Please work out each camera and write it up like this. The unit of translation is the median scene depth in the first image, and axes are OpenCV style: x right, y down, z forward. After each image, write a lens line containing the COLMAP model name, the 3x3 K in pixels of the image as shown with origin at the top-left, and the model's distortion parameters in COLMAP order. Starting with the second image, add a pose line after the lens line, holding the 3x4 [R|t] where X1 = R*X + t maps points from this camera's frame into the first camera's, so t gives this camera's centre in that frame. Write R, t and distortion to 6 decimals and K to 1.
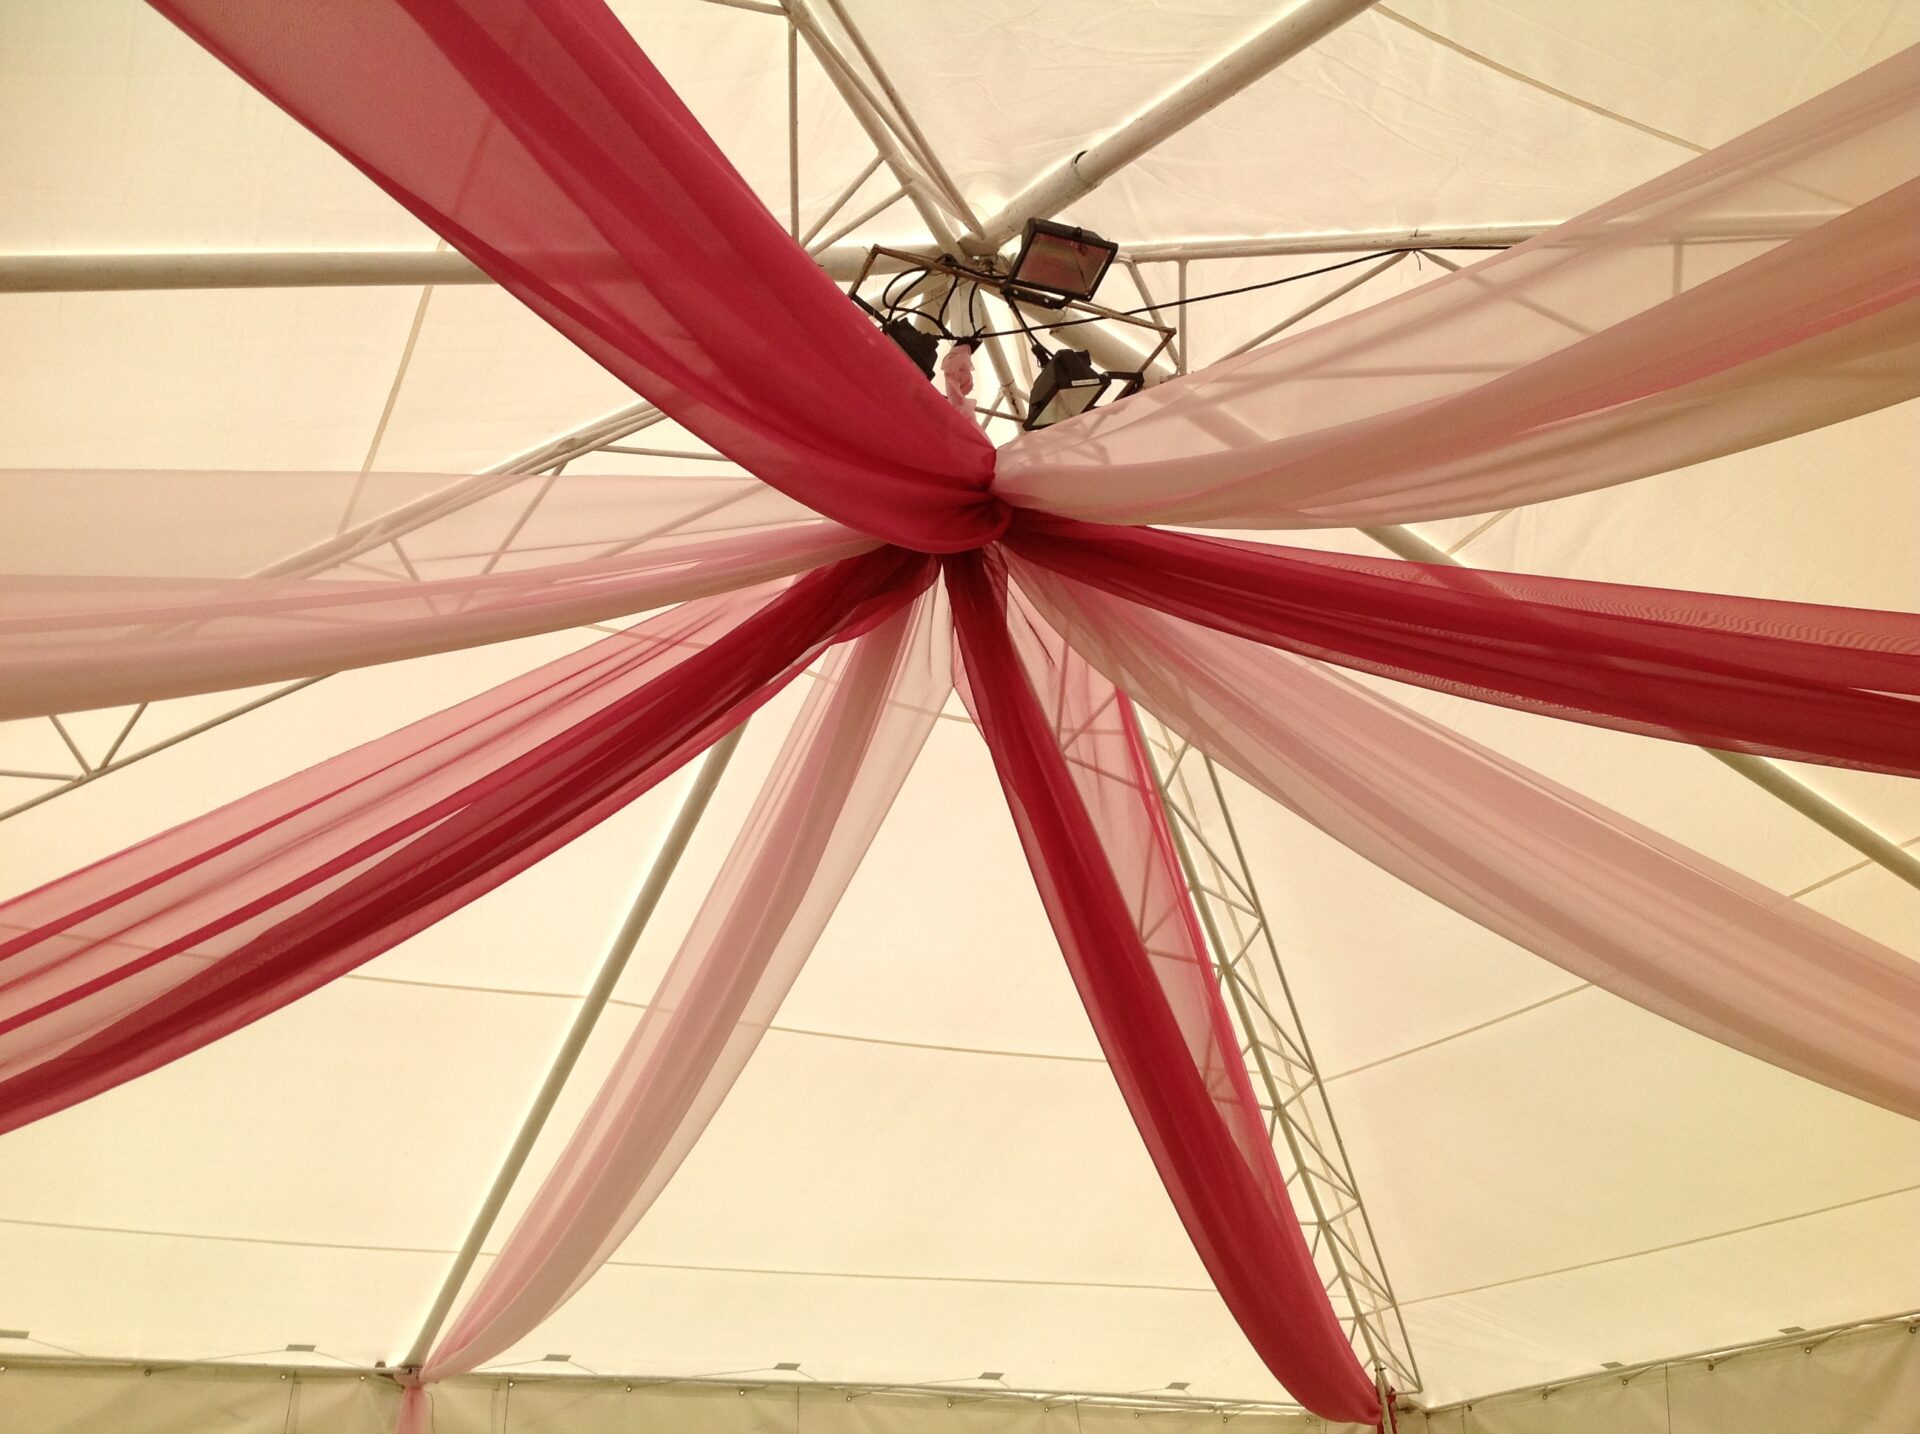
lens RADIAL K [[1861.4, 0, 971.3], [0, 1861.4, 689.1], [0, 0, 1]] dist [0.122636, -0.291453]
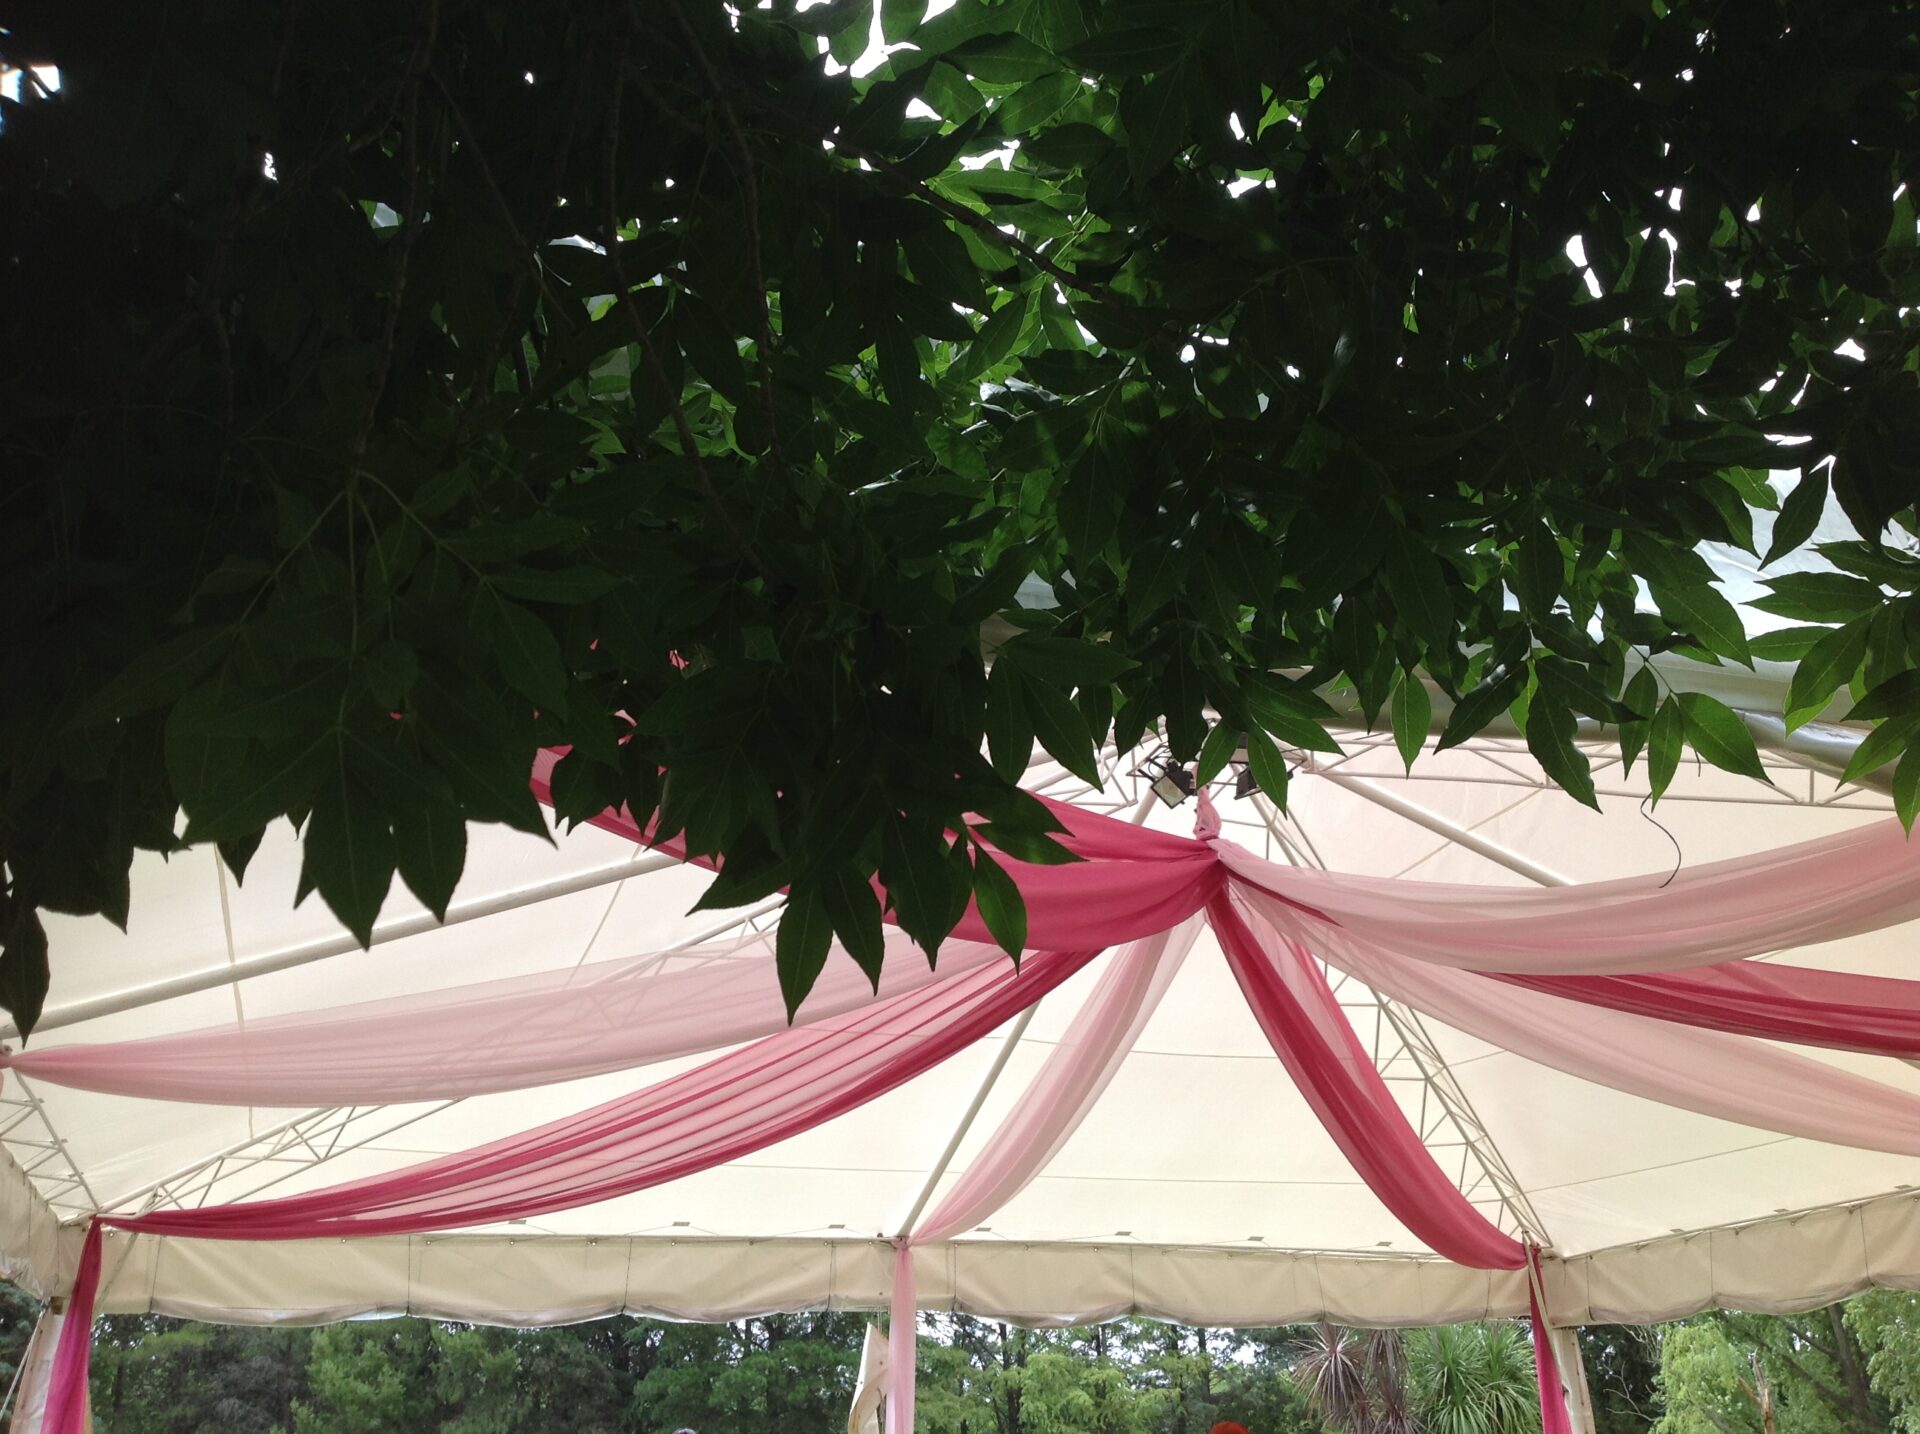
lens RADIAL K [[1856.1, 0, 958.8], [0, 1856.1, 684.2], [0, 0, 1]] dist [0.171932, -0.431124]
pose [[0.988200, -0.047999, -0.145455, 0.016810], [0.059663, 0.995251, 0.076916, -0.226513], [0.141073, -0.084687, 0.986370, -0.530398]]
